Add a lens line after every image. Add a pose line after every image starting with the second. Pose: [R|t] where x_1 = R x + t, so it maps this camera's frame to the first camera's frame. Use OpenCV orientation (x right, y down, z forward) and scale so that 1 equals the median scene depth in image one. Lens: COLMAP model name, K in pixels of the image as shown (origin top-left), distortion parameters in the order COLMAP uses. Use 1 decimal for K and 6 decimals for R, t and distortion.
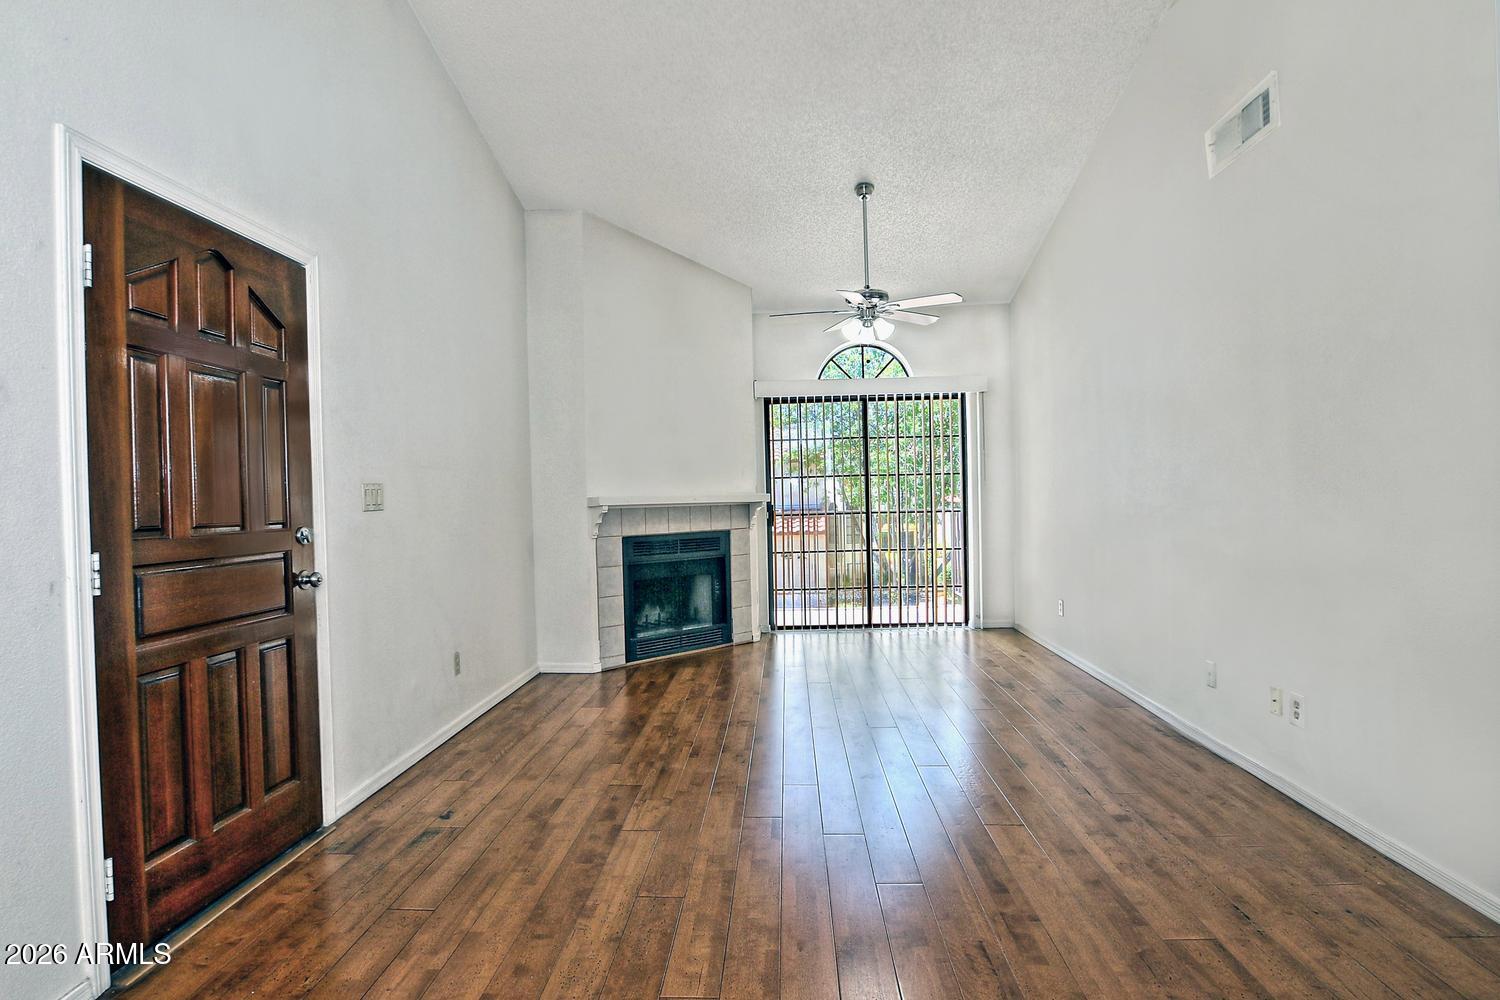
lens RADIAL K [[735.7, 0, 748.5], [0, 735.7, 500.6], [0, 0, 1]] dist [-0.016082, -0.000198]
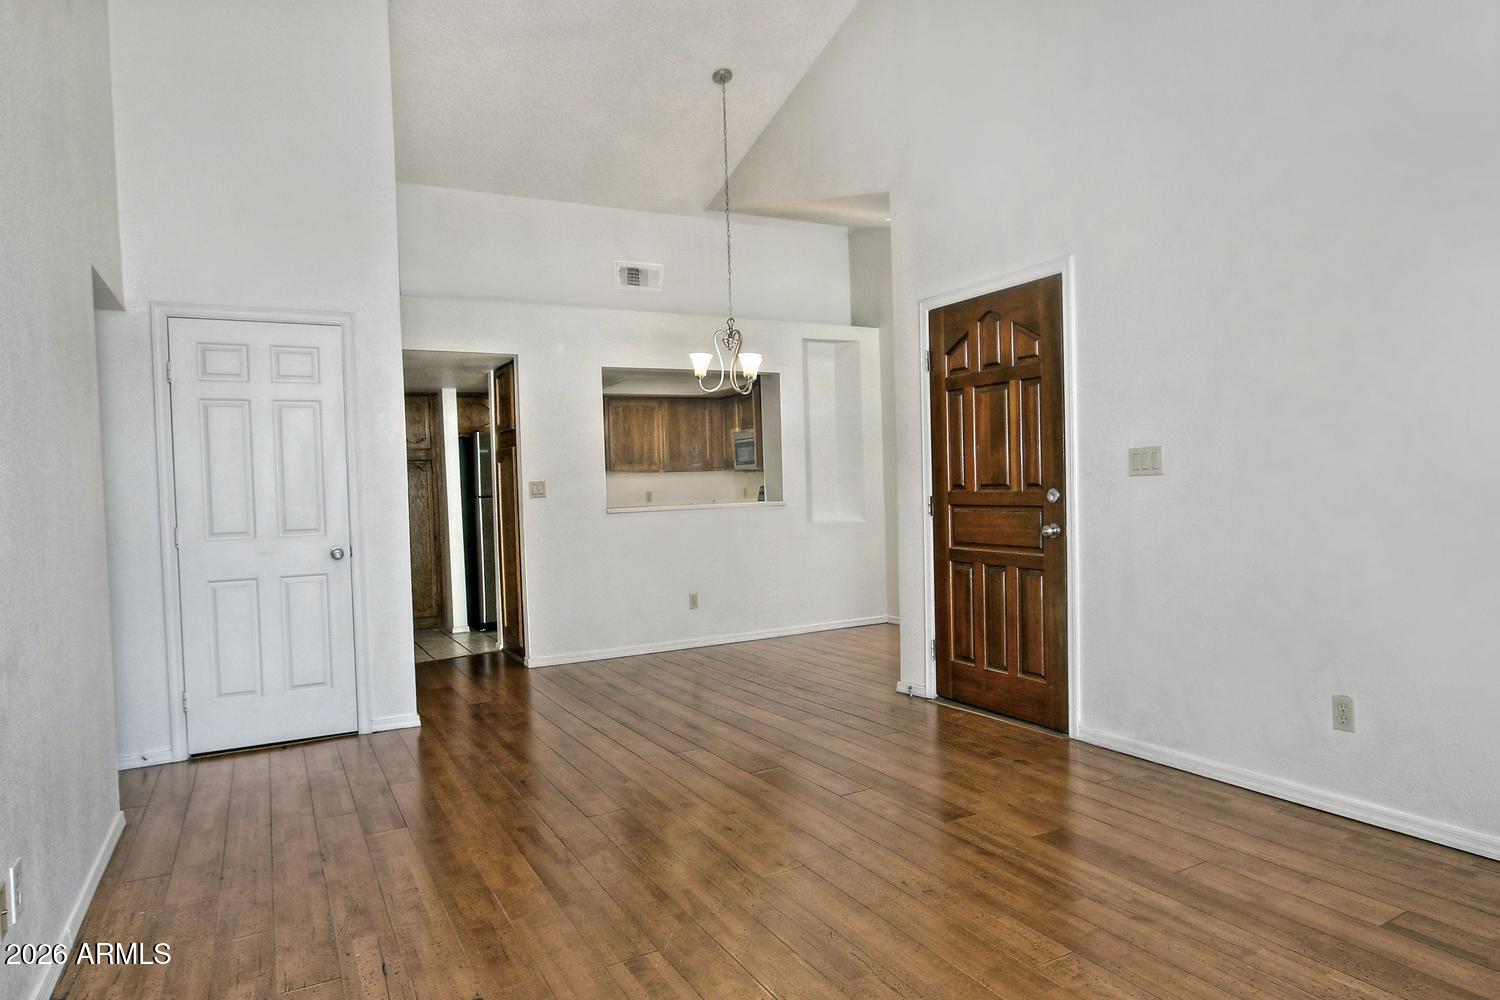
lens RADIAL K [[892.5, 0, 742.8], [0, 892.5, 502.2], [0, 0, 1]] dist [-0.034424, -0.000256]
pose [[-0.853132, 0.056586, -0.518618, 0.610798], [0.045664, 0.998384, 0.033816, -0.015466], [0.519693, 0.005167, -0.854337, 1.939036]]
